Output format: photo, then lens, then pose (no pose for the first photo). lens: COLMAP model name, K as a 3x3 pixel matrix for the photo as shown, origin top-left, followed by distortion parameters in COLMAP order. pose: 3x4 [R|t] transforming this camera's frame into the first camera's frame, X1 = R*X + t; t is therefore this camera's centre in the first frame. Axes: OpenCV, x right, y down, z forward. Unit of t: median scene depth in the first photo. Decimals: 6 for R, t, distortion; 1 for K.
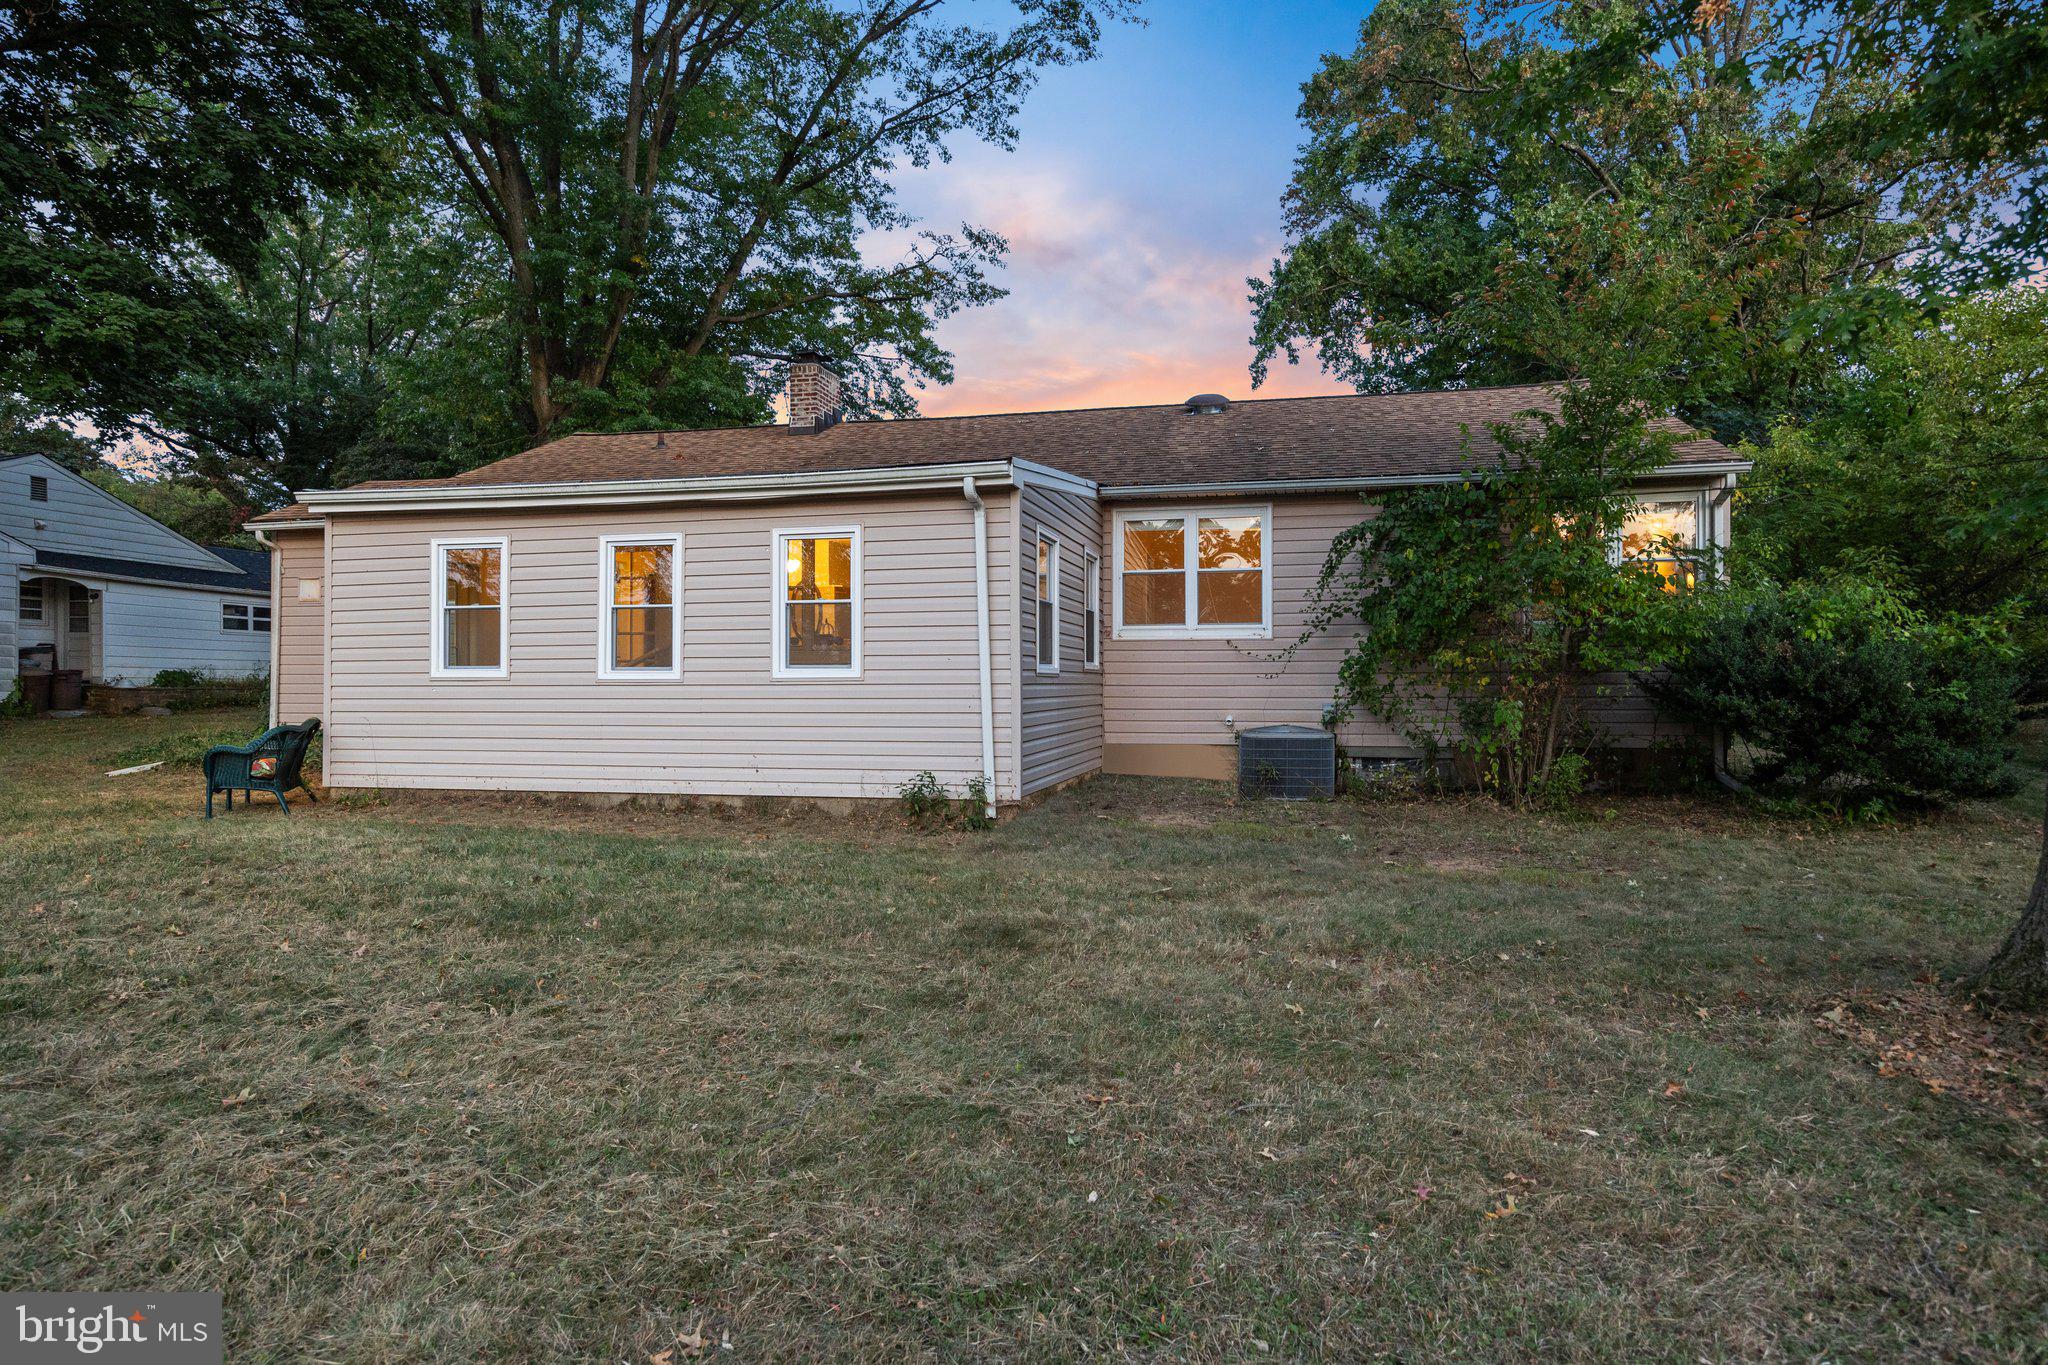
lens RADIAL K [[1171.4, 0, 1024.8], [0, 1171.4, 685.7], [0, 0, 1]] dist [0.000024, -0.000513]
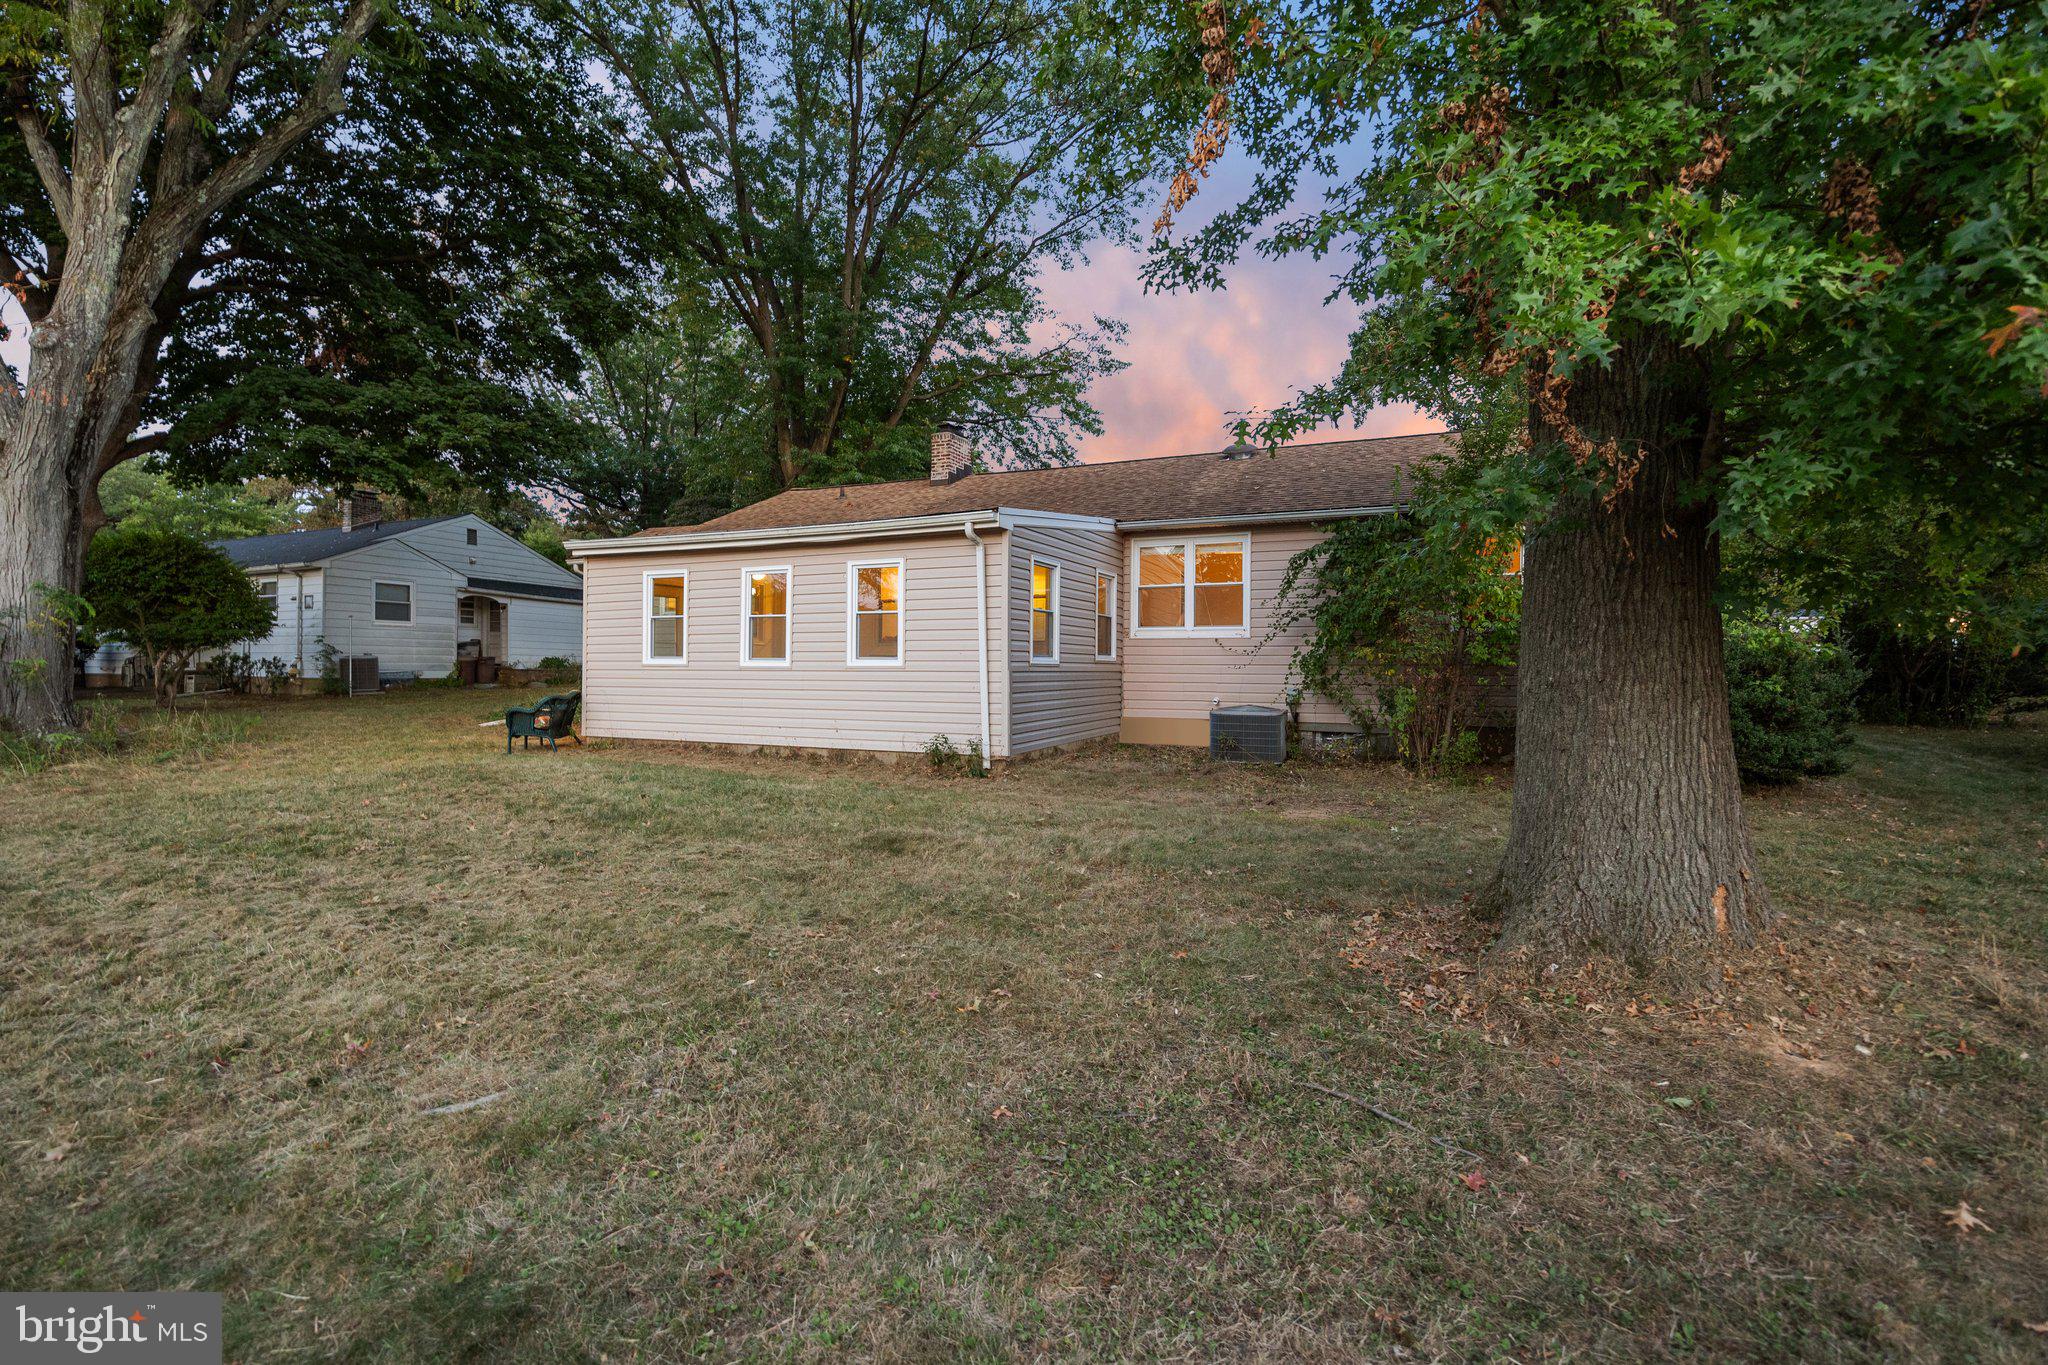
lens RADIAL K [[933.8, 0, 1015.2], [0, 933.8, 682.1], [0, 0, 1]] dist [-0.011933, -0.000039]
pose [[0.977924, 0.010331, -0.208706, 0.138585], [-0.007924, 0.999892, 0.012368, -0.001751], [0.208811, -0.010441, 0.977900, -0.041700]]
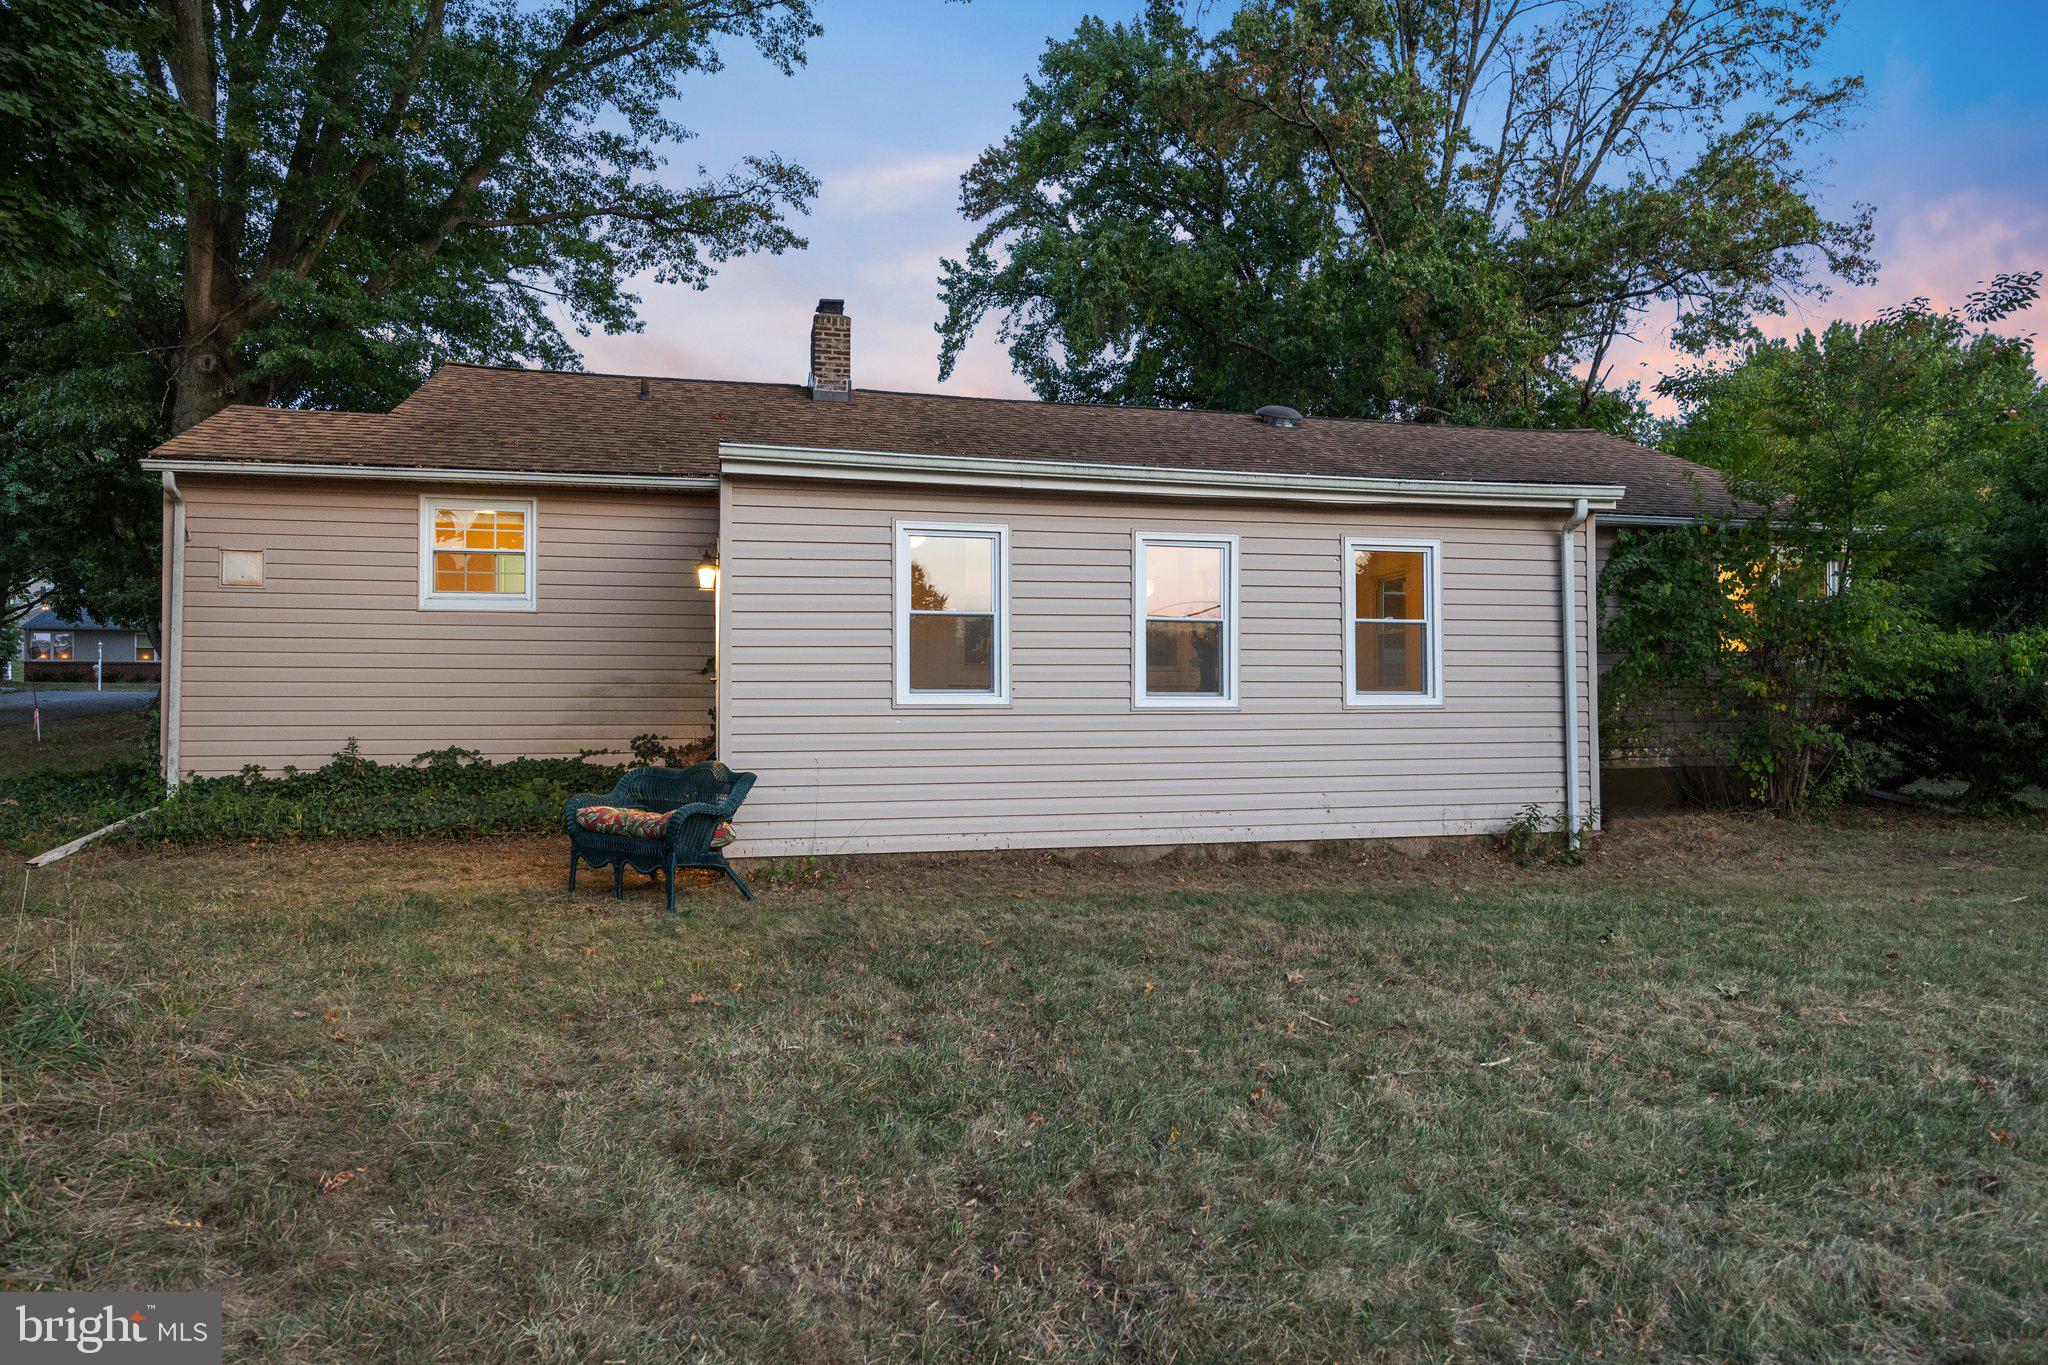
lens RADIAL K [[1339.6, 0, 1027.4], [0, 1339.6, 686.2], [0, 0, 1]] dist [-0.001597, 0.002005]
pose [[0.887790, 0.006370, 0.460206, -0.559705], [0.000591, 0.999888, -0.014981, -0.003826], [-0.460249, 0.013572, 0.887686, 0.132621]]
